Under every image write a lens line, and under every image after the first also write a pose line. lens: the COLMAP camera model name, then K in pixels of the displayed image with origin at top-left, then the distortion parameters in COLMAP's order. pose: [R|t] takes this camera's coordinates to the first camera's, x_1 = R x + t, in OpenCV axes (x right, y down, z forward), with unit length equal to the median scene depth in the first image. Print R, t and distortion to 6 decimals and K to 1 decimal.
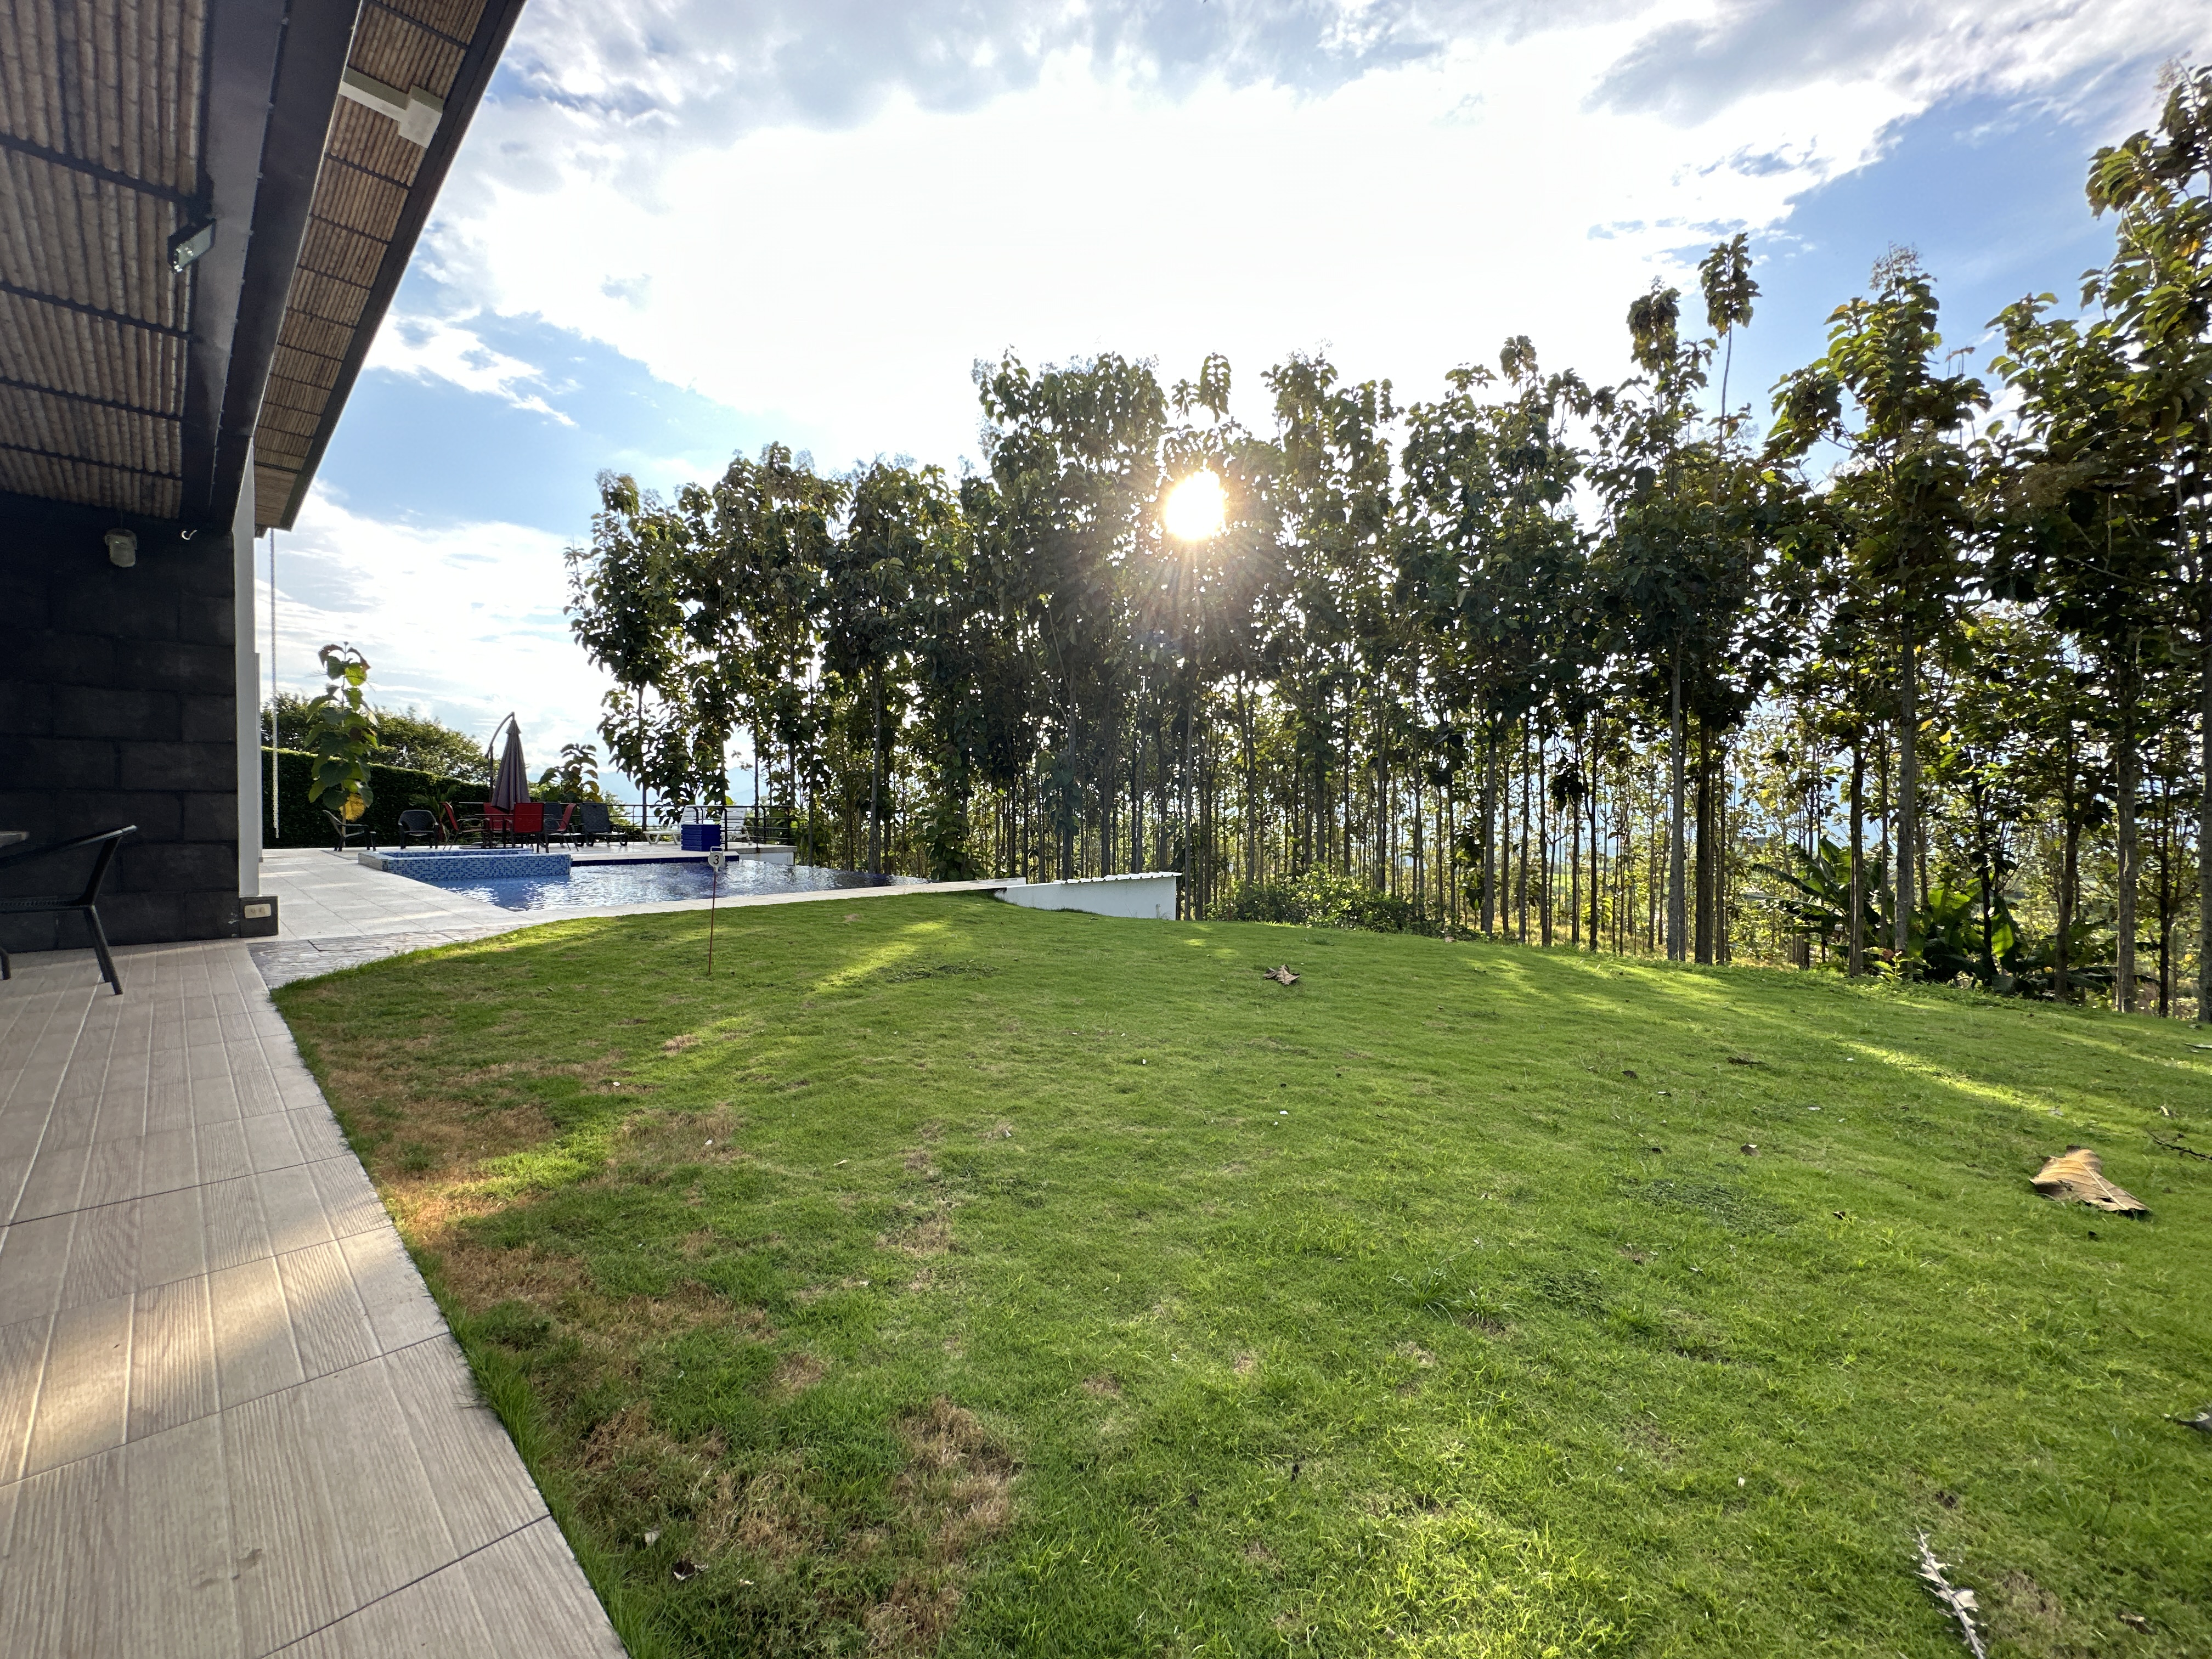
lens RADIAL K [[888.5, 0, 1098.9], [0, 888.5, 826.3], [0, 0, 1]] dist [0.000503, -0.000306]
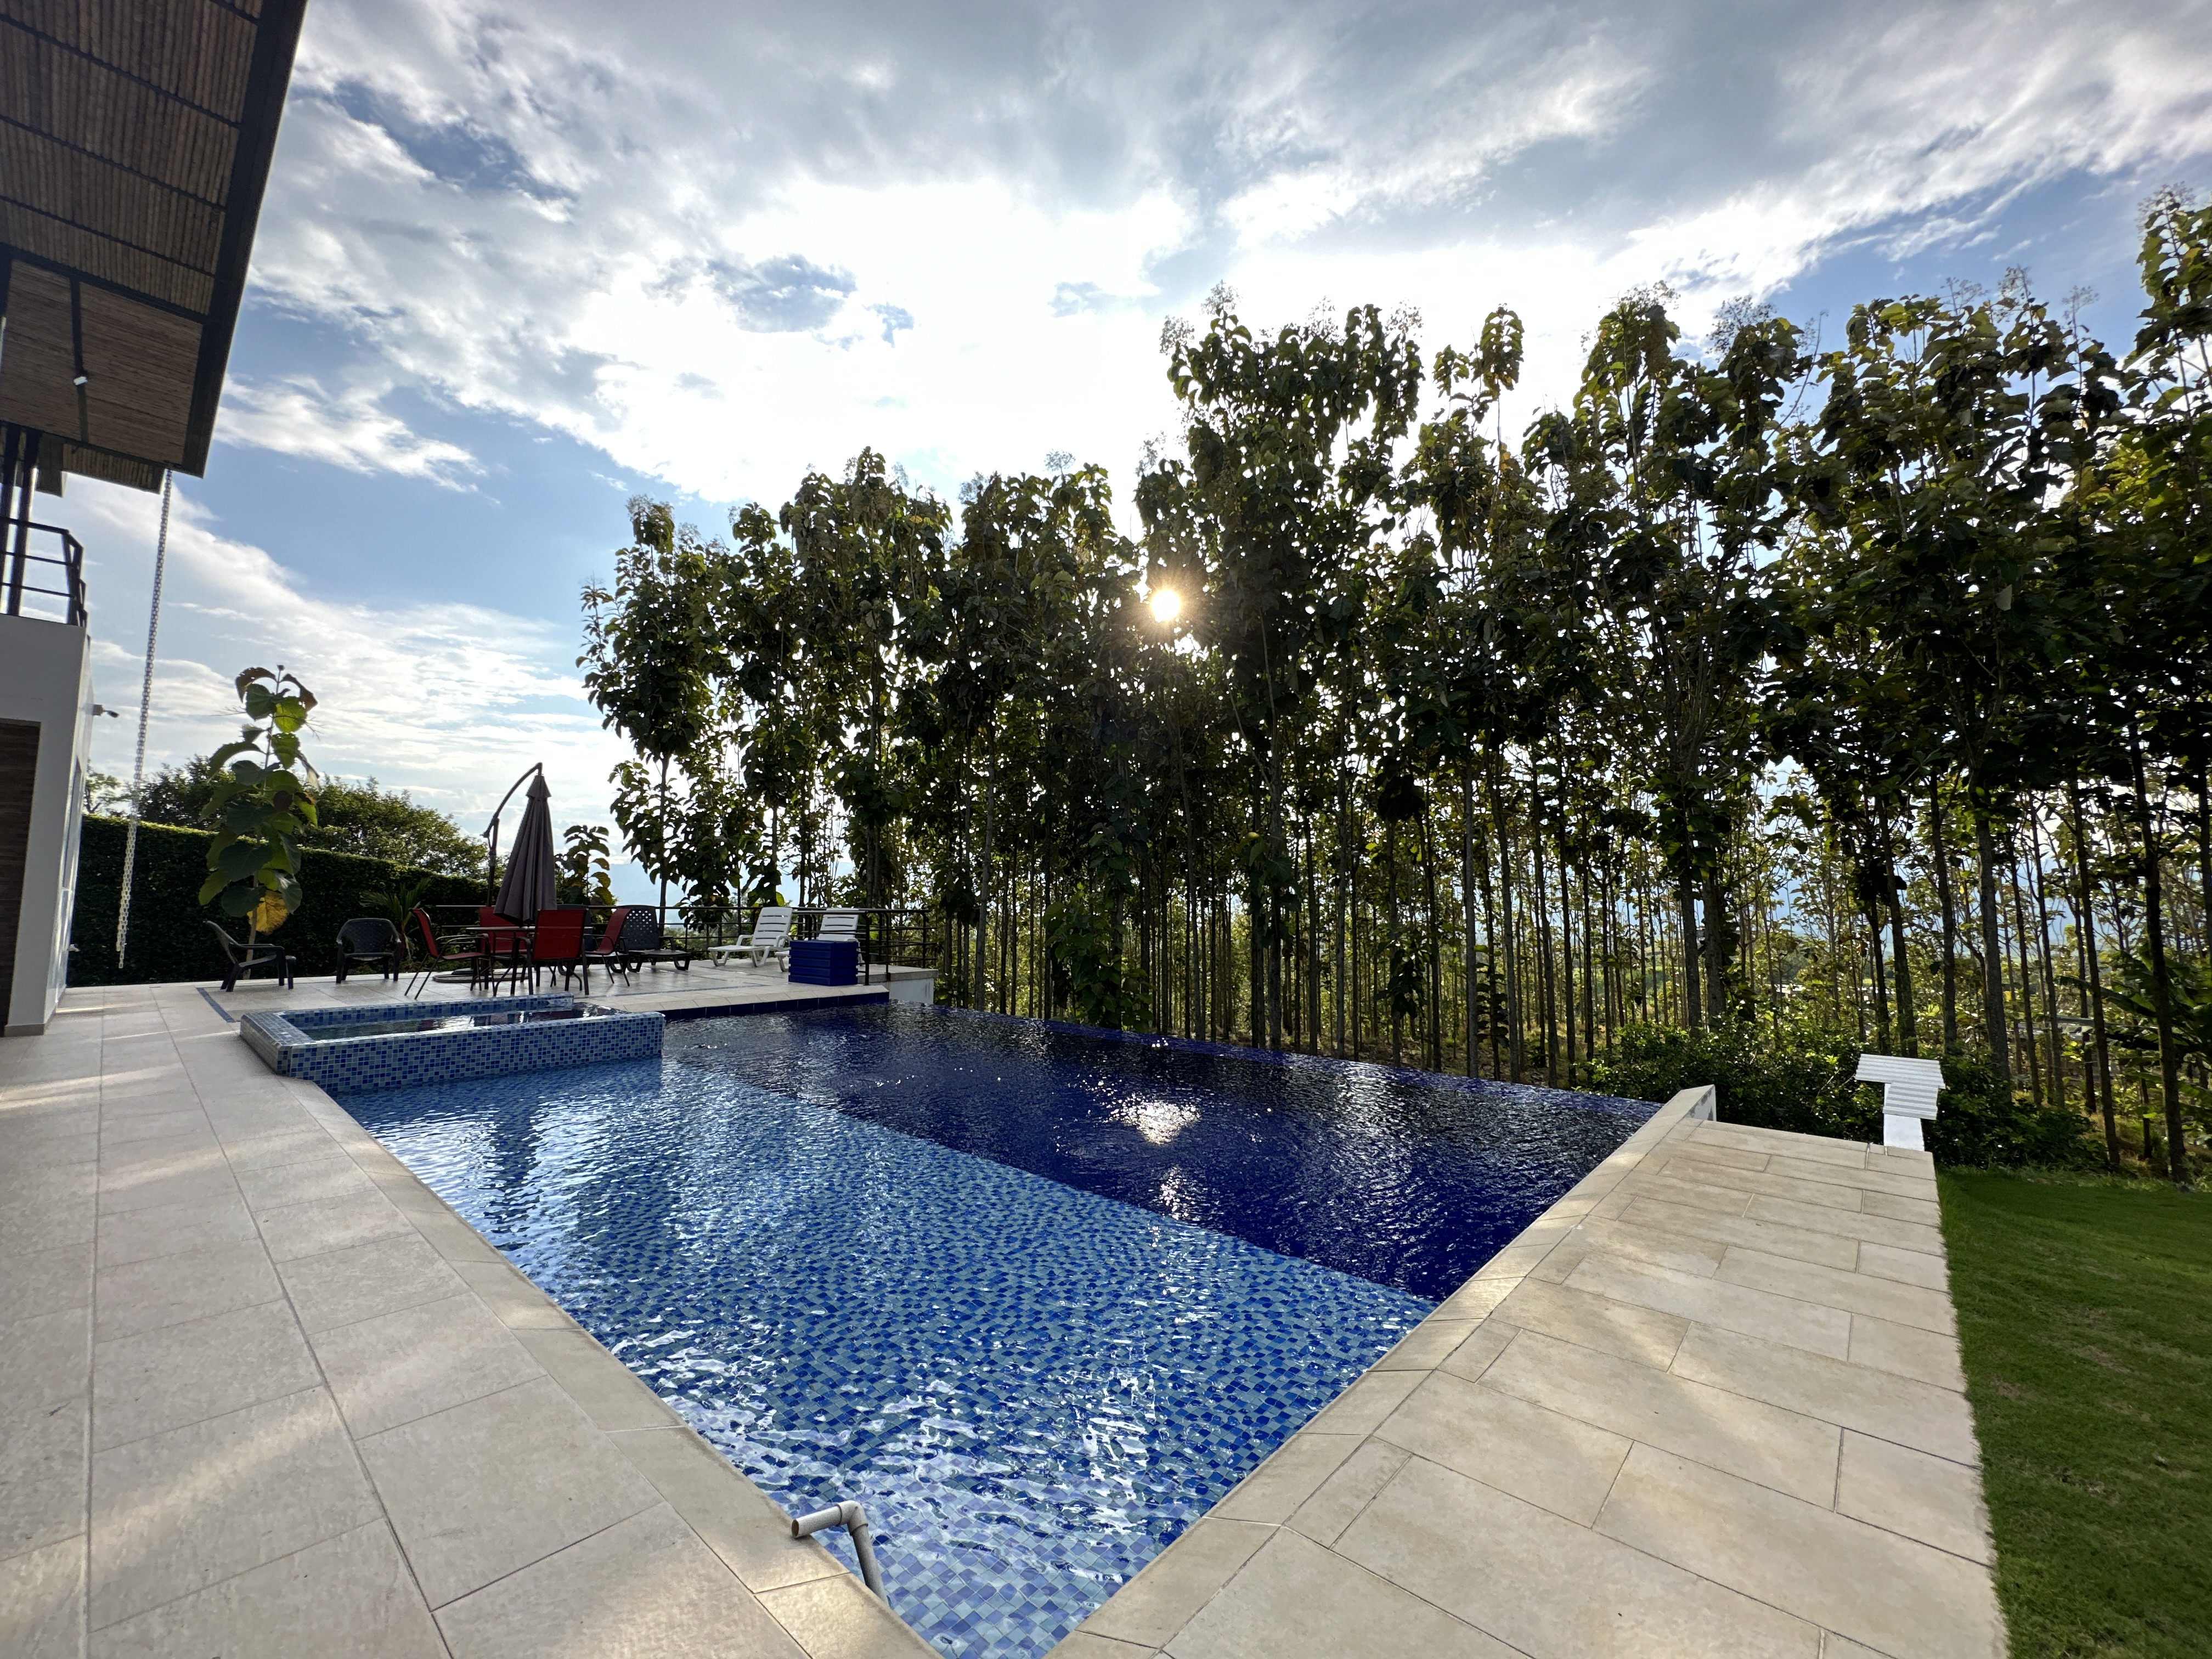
lens RADIAL K [[888.5, 0, 1098.9], [0, 888.5, 826.3], [0, 0, 1]] dist [0.000503, -0.000306]
pose [[0.999562, 0.003270, 0.029417, -0.157620], [-0.000201, 0.994608, -0.103702, -0.010839], [-0.029597, 0.103651, 0.994173, 0.206768]]
